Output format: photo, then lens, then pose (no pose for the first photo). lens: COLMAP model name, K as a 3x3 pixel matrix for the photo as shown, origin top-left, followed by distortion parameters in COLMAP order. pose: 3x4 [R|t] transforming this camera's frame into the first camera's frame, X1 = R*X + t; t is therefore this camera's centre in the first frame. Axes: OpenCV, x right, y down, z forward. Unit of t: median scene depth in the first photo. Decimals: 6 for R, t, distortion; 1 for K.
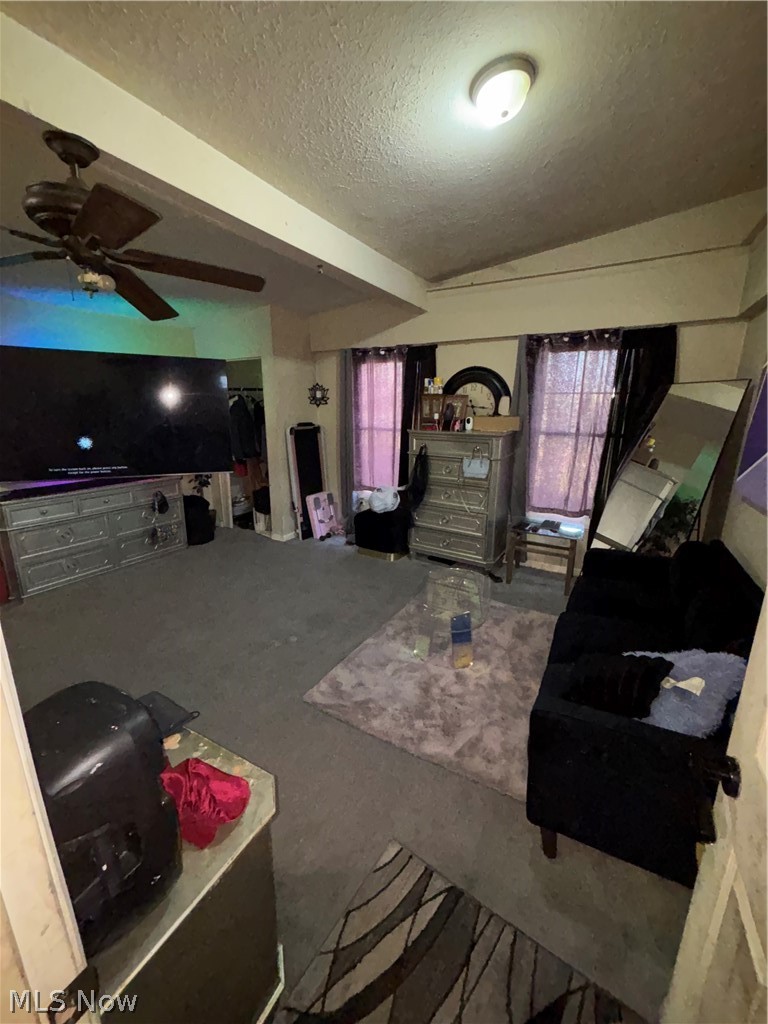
lens RADIAL K [[408.9, 0, 379.3], [0, 408.9, 512.3], [0, 0, 1]] dist [-0.000731, -0.000051]
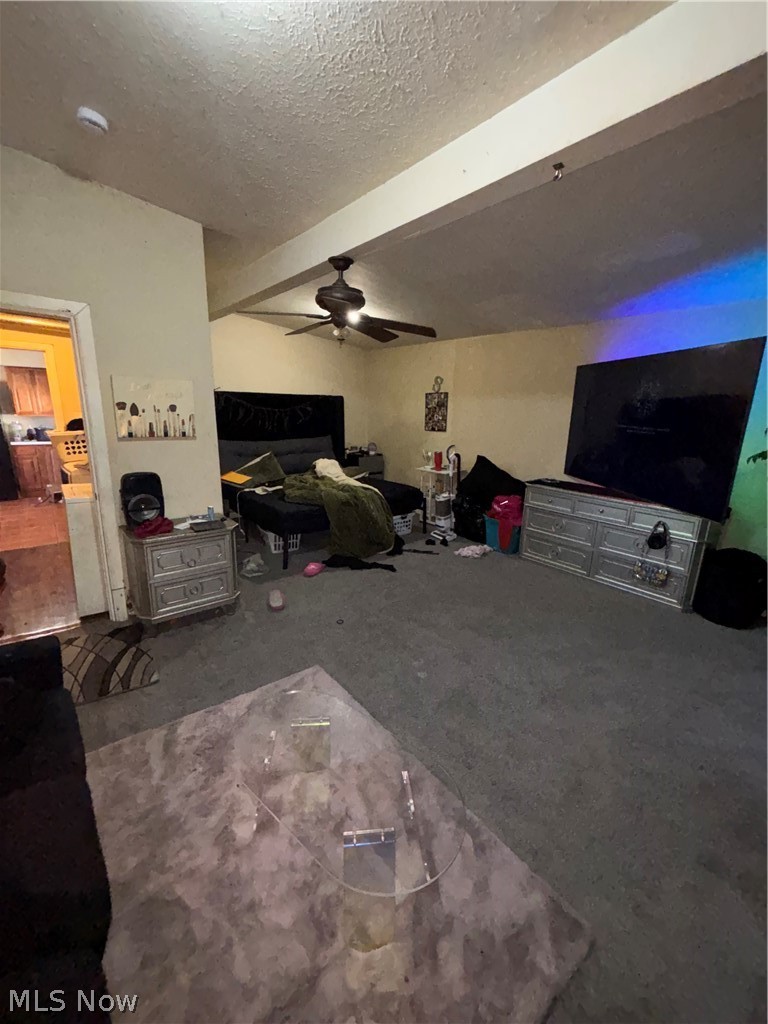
lens RADIAL K [[408.9, 0, 384.3], [0, 408.9, 508.2], [0, 0, 1]] dist [-0.000731, -0.000051]
pose [[-0.365321, 0.207785, -0.907395, 0.423309], [-0.261354, 0.912668, 0.314214, -0.215150], [0.893440, 0.351940, -0.279112, 0.842919]]
